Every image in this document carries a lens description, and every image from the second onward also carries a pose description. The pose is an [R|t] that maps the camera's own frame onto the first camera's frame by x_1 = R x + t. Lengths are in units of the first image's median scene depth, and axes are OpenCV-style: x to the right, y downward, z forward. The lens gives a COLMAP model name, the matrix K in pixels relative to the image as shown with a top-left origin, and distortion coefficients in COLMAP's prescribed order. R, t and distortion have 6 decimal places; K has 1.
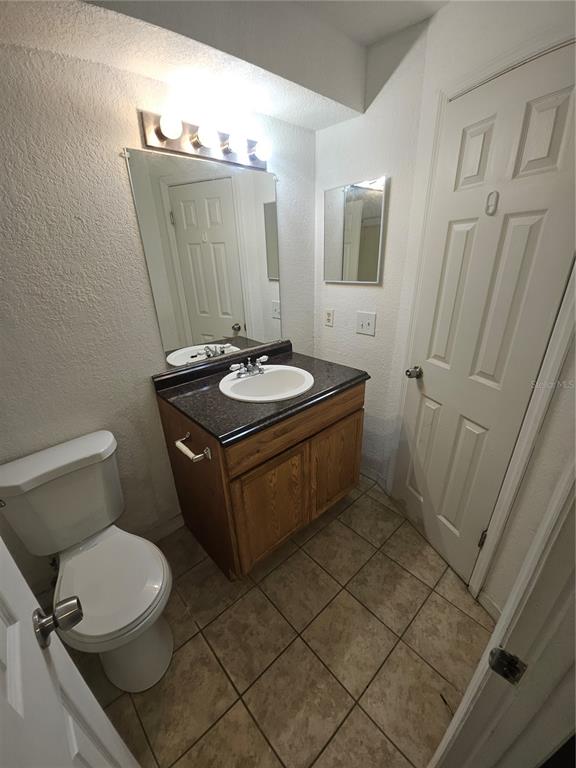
lens RADIAL K [[310.0, 0, 291.9], [0, 310.0, 388.6], [0, 0, 1]] dist [-0.000051, -0.010193]
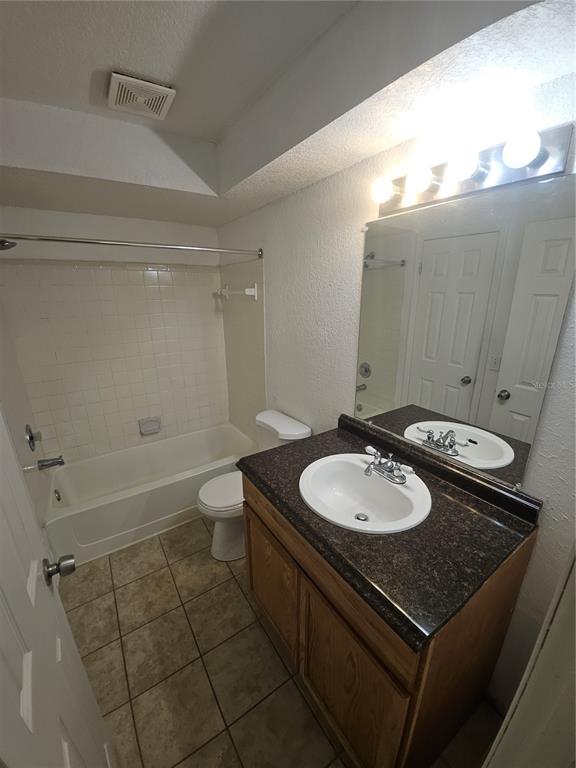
lens RADIAL K [[305.9, 0, 286.9], [0, 305.9, 390.1], [0, 0, 1]] dist [0.000161, -0.010910]
pose [[-0.162569, 0.321726, -0.932772, 0.608705], [-0.386326, 0.849120, 0.360204, -0.450259], [0.907923, 0.418912, -0.013750, 0.820892]]
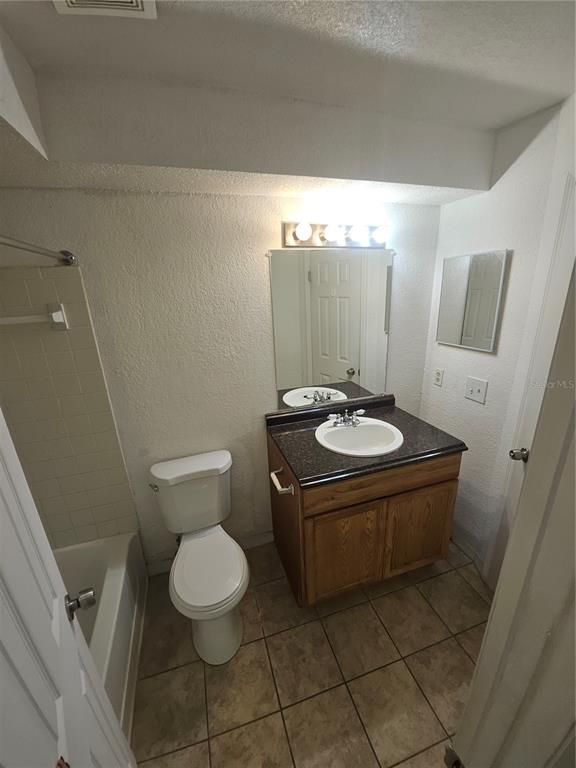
lens RADIAL K [[310.9, 0, 288.3], [0, 310.9, 389.9], [0, 0, 1]] dist [-0.000931, -0.008743]
pose [[0.904724, 0.125930, -0.406960, 0.135824], [-0.157016, 0.986626, -0.043764, -0.100105], [0.396006, 0.103493, 0.912397, -0.127239]]
